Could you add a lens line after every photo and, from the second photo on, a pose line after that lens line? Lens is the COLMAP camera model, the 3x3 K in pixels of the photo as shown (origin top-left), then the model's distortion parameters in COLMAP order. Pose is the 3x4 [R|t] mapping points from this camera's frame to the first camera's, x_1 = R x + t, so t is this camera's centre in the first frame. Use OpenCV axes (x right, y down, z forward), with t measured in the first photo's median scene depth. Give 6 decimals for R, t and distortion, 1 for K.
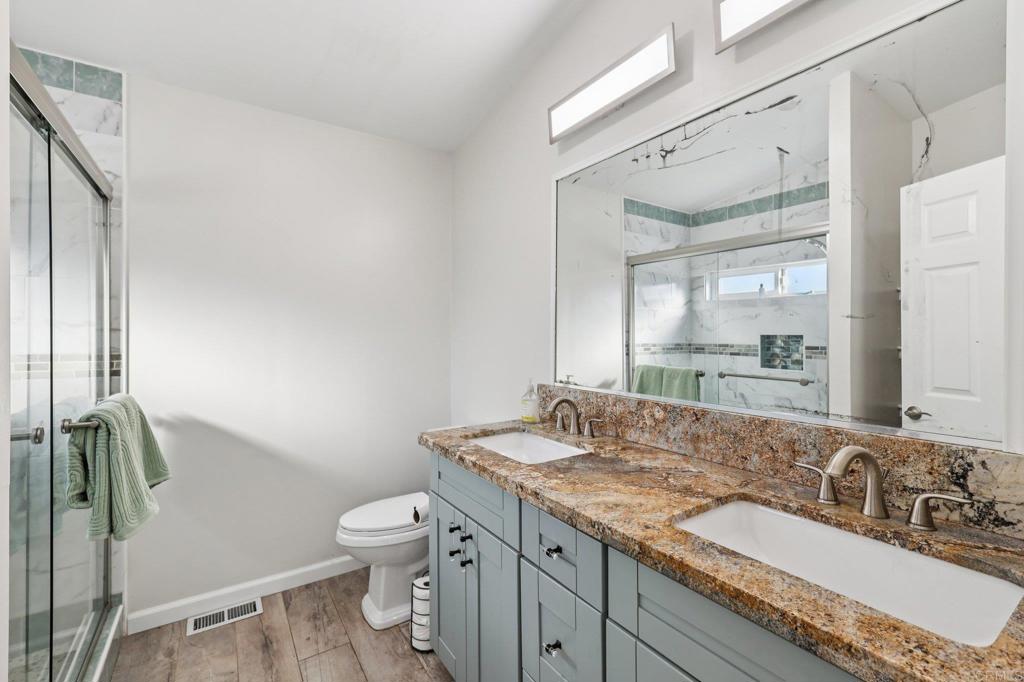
lens RADIAL K [[447.4, 0, 509.4], [0, 447.4, 332.4], [0, 0, 1]] dist [0.002936, 0.000013]
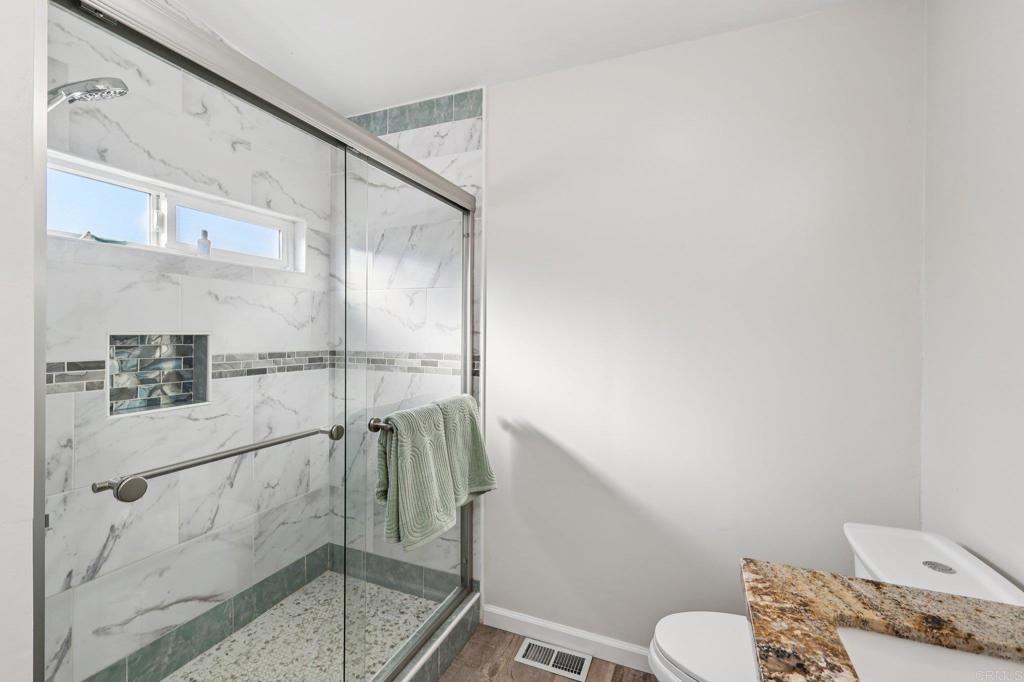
lens RADIAL K [[447.4, 0, 509.4], [0, 447.4, 332.4], [0, 0, 1]] dist [0.002936, 0.000013]
pose [[0.555313, 0.009282, -0.831590, 0.048297], [-0.006488, 0.999956, 0.006829, -0.013806], [0.831616, 0.001603, 0.555348, 0.476278]]
